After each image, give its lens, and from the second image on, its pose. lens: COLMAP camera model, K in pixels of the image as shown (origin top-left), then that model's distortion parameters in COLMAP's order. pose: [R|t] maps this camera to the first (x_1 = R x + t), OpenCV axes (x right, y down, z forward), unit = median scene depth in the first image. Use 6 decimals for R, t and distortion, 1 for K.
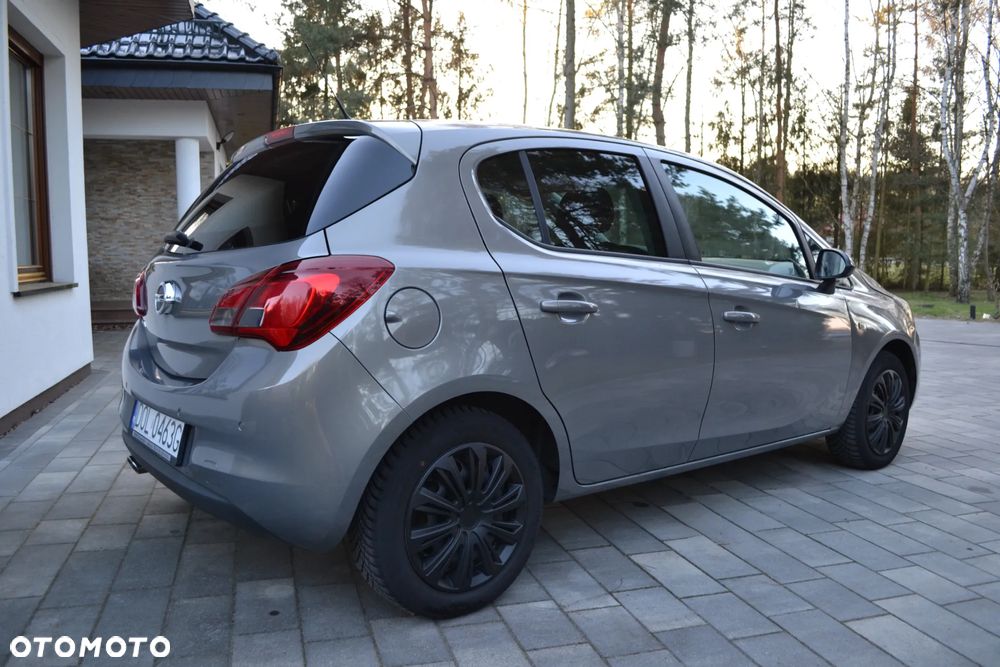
lens RADIAL K [[794.0, 0, 500.0], [0, 794.0, 333.5], [0, 0, 1]] dist [-0.078317, 0.007640]
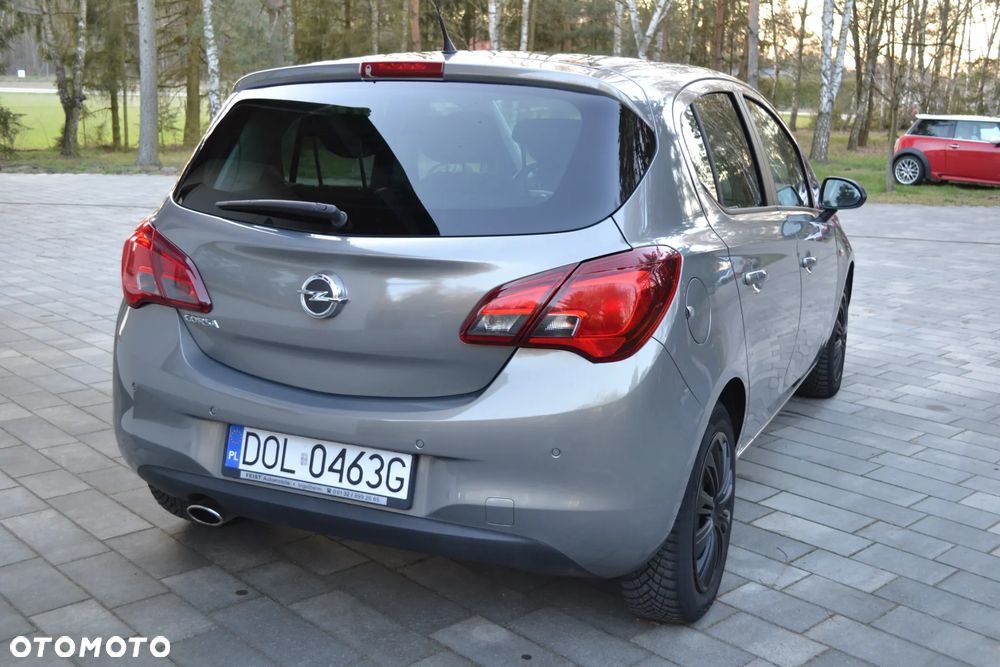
lens RADIAL K [[1100.0, 0, 500.0], [0, 1100.0, 333.5], [0, 0, 1]] dist [-0.038584, -0.013253]
pose [[0.894854, -0.086104, 0.437975, -0.588476], [0.034315, 0.991584, 0.124831, -0.107459], [-0.445038, -0.096676, 0.890278, -0.022785]]
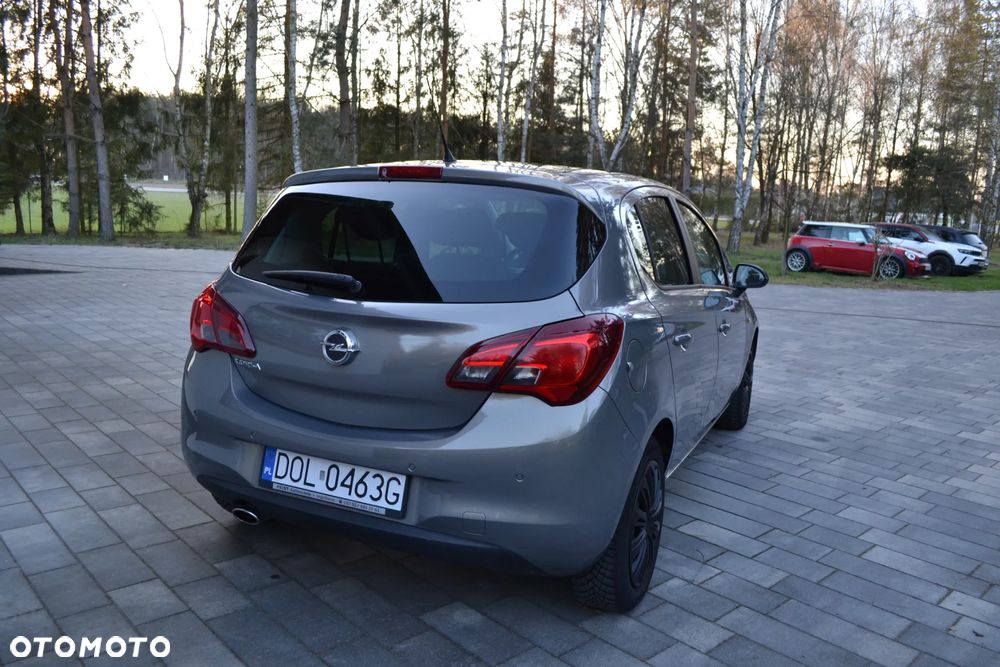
lens RADIAL K [[794.0, 0, 500.0], [0, 794.0, 333.5], [0, 0, 1]] dist [-0.078317, 0.007640]
pose [[0.897824, -0.044078, 0.438144, -0.535541], [0.011184, 0.996939, 0.077376, -0.106536], [-0.440213, -0.064570, 0.895569, 0.033809]]
